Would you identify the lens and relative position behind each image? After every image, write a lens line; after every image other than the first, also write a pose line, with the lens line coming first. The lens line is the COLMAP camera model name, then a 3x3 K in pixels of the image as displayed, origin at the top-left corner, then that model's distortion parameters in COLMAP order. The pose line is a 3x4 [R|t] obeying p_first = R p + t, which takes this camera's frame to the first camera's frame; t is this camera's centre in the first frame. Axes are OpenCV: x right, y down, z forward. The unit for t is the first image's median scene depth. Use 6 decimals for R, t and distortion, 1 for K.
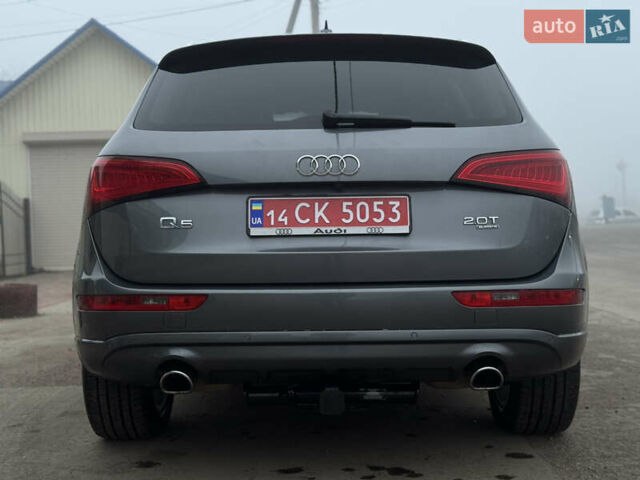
lens RADIAL K [[887.9, 0, 316.0], [0, 887.9, 237.9], [0, 0, 1]] dist [0.136521, -0.129877]
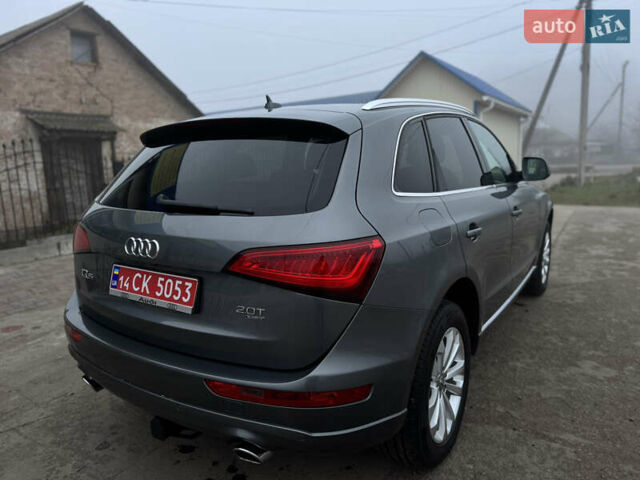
lens RADIAL K [[450.7, 0, 320.0], [0, 450.7, 240.0], [0, 0, 1]] dist [0.041904, -0.048032]
pose [[0.839529, 0.090835, -0.535668, 0.531407], [0.003297, 0.985055, 0.172207, -0.193079], [0.543306, -0.146338, 0.826683, 0.622074]]
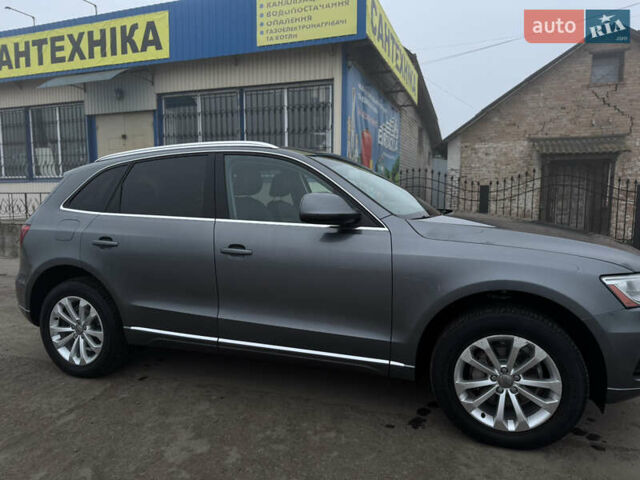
lens RADIAL K [[450.7, 0, 320.0], [0, 450.7, 240.0], [0, 0, 1]] dist [0.041904, -0.048032]
pose [[-0.324084, 0.122747, -0.938031, 1.173174], [-0.002190, 0.991447, 0.130493, -0.222482], [0.946026, 0.044345, -0.321043, 2.204126]]
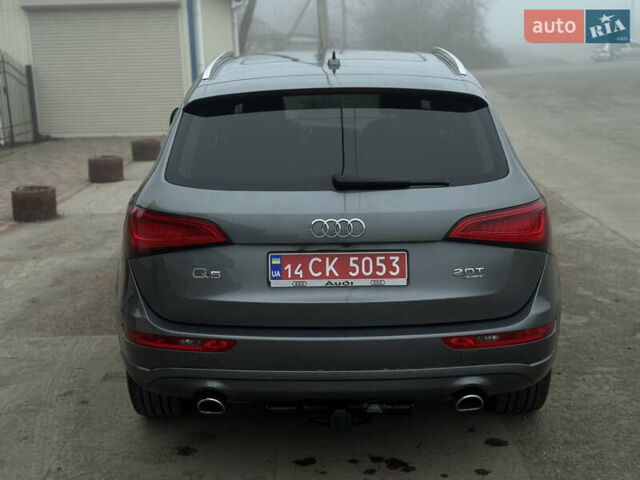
lens RADIAL K [[887.9, 0, 316.0], [0, 887.9, 237.9], [0, 0, 1]] dist [0.136521, -0.129877]
pose [[0.999993, -0.003621, -0.000202, -0.013890], [0.003591, 0.980842, 0.194773, -0.290700], [-0.000507, -0.194773, 0.980848, -0.131934]]
